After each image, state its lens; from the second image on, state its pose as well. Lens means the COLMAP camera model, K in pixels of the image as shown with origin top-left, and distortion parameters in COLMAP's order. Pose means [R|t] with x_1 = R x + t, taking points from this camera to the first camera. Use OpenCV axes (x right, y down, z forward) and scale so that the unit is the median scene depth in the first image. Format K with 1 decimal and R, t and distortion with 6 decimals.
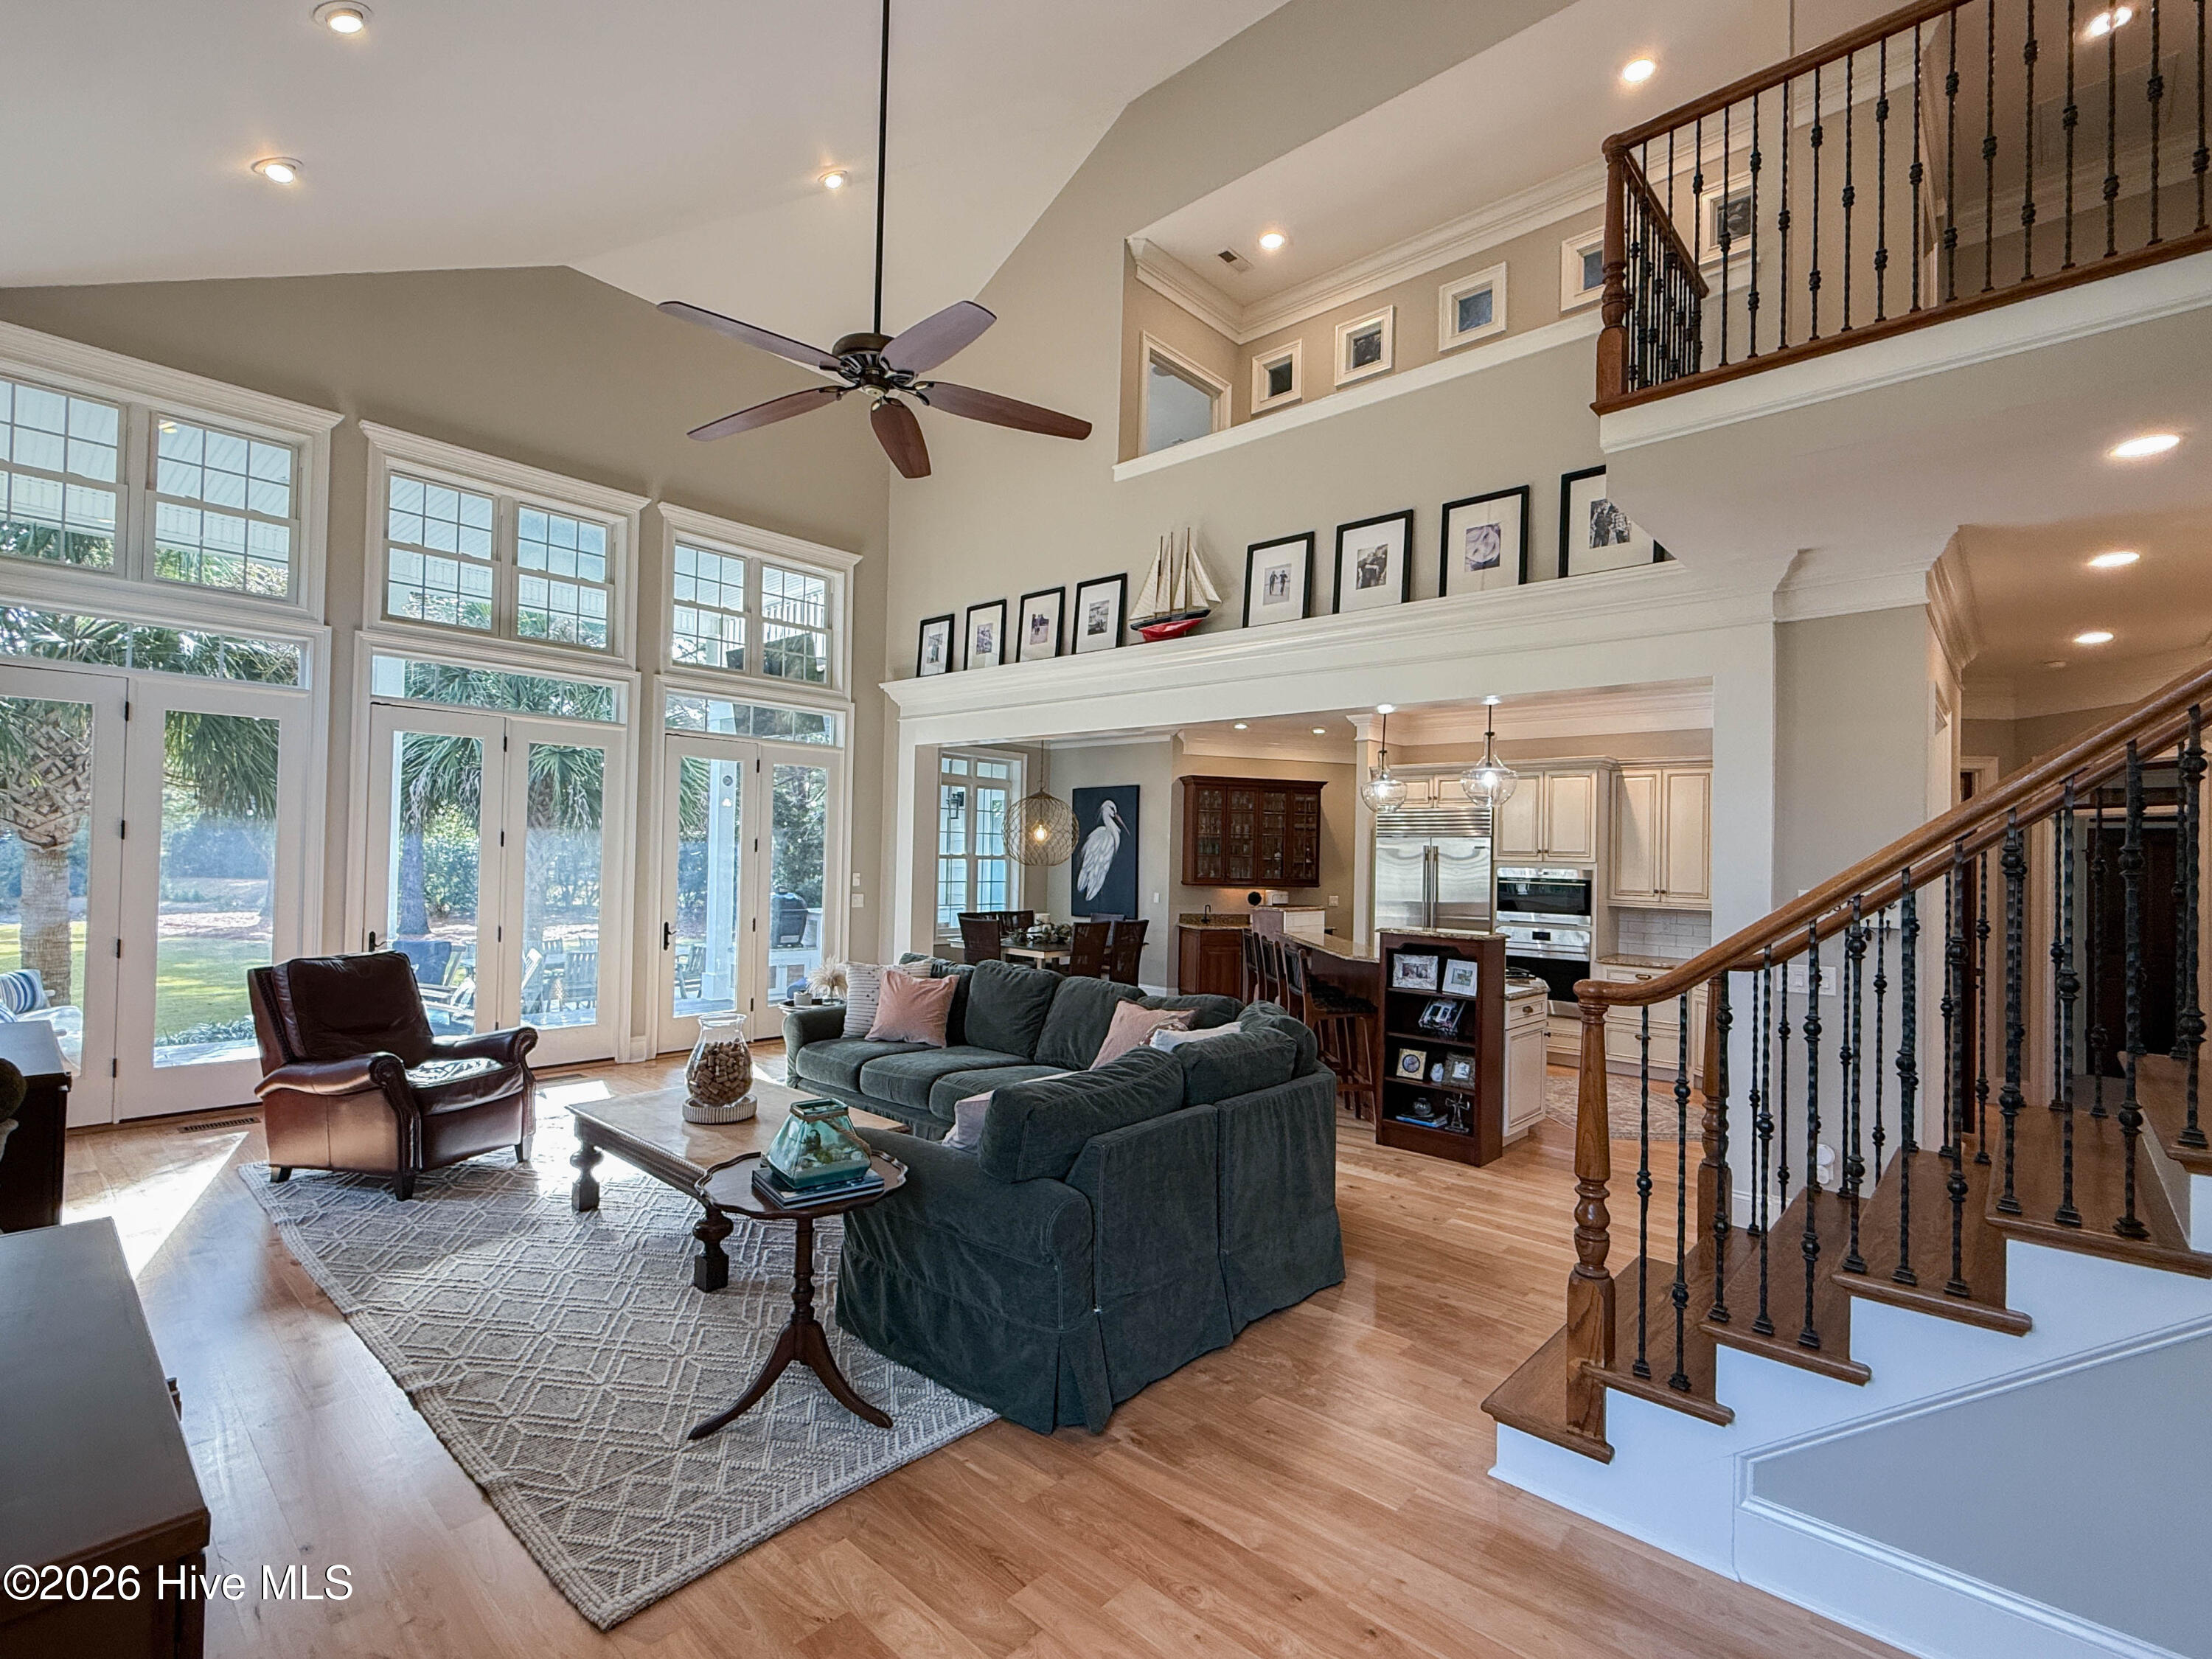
lens RADIAL K [[1023.8, 0, 1105.5], [0, 1023.8, 842.0], [0, 0, 1]] dist [0.000232, 0.000274]
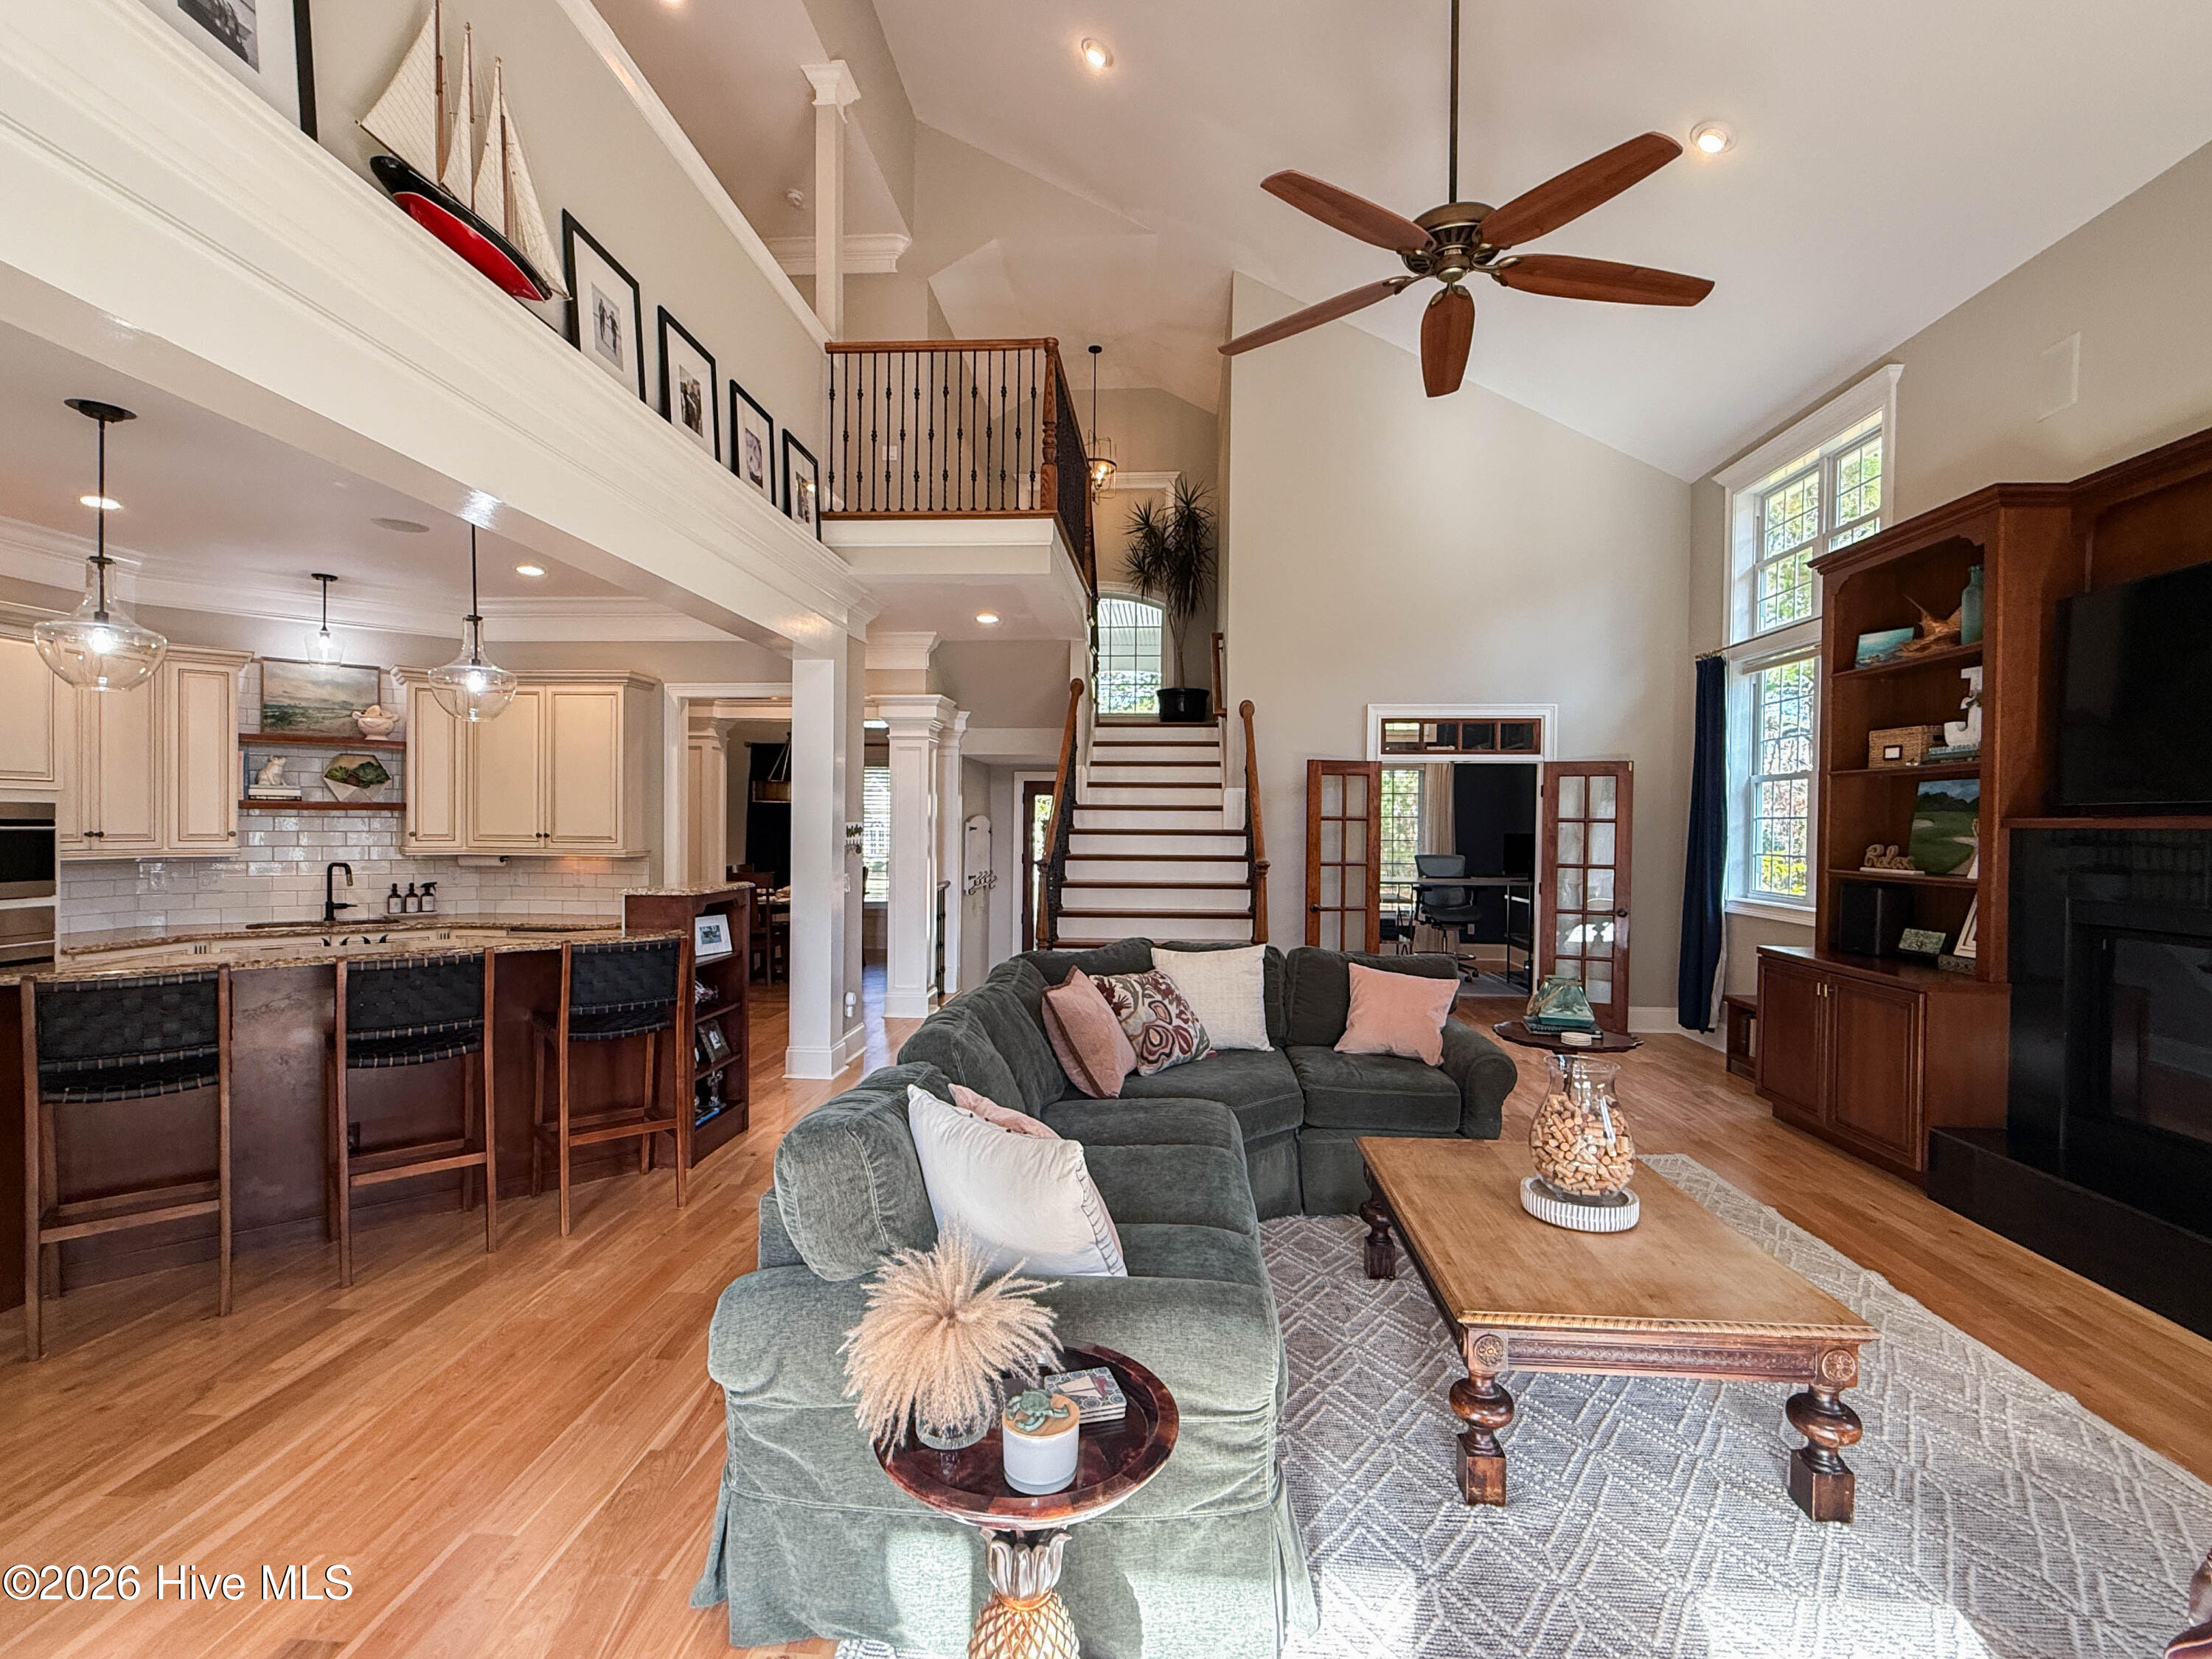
lens RADIAL K [[1023.8, 0, 1105.9], [0, 1023.8, 834.7], [0, 0, 1]] dist [0.000232, 0.000274]
pose [[-0.620608, -0.037060, 0.783244, -0.390943], [-0.033373, 0.999226, 0.020835, 0.013341], [-0.783410, -0.013209, -0.621365, 0.926928]]
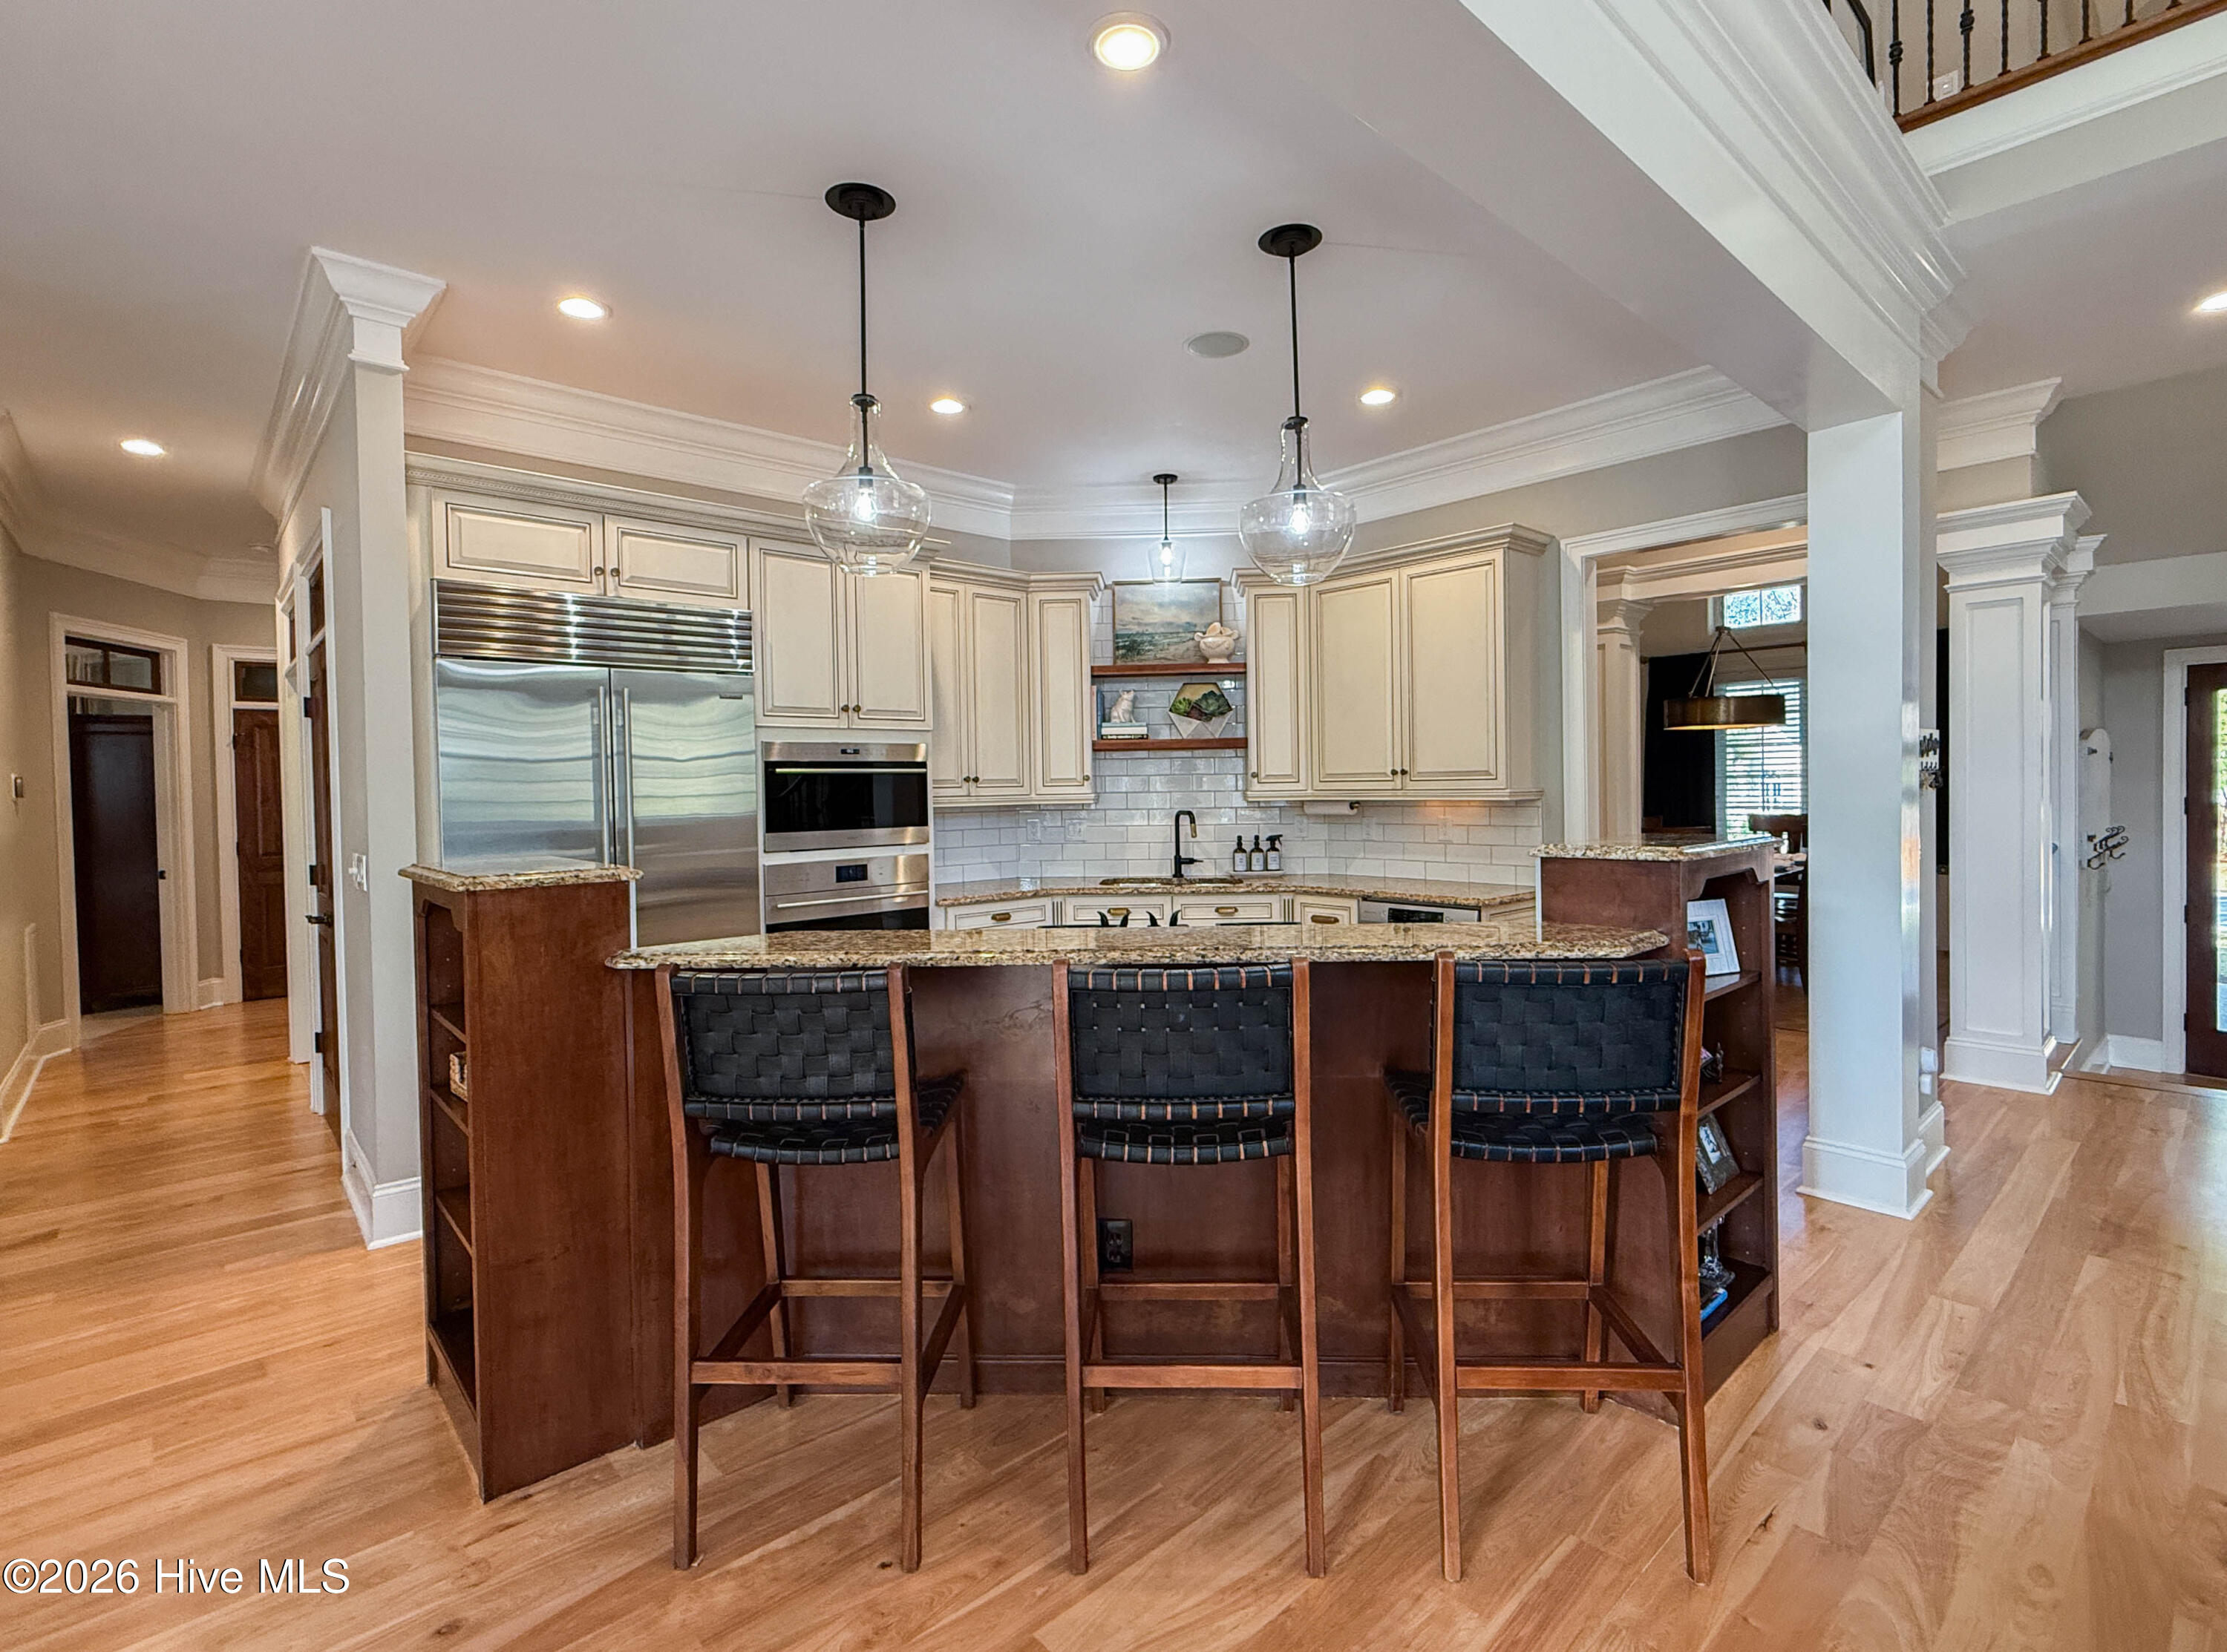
lens RADIAL K [[1051.1, 0, 1121.8], [0, 1051.1, 804.1], [0, 0, 1]] dist [-0.001483, 0.000642]
pose [[0.092685, -0.040813, 0.994859, -0.092211], [0.007662, 0.999159, 0.040276, 0.039355], [-0.995666, 0.003890, 0.092920, 0.874711]]
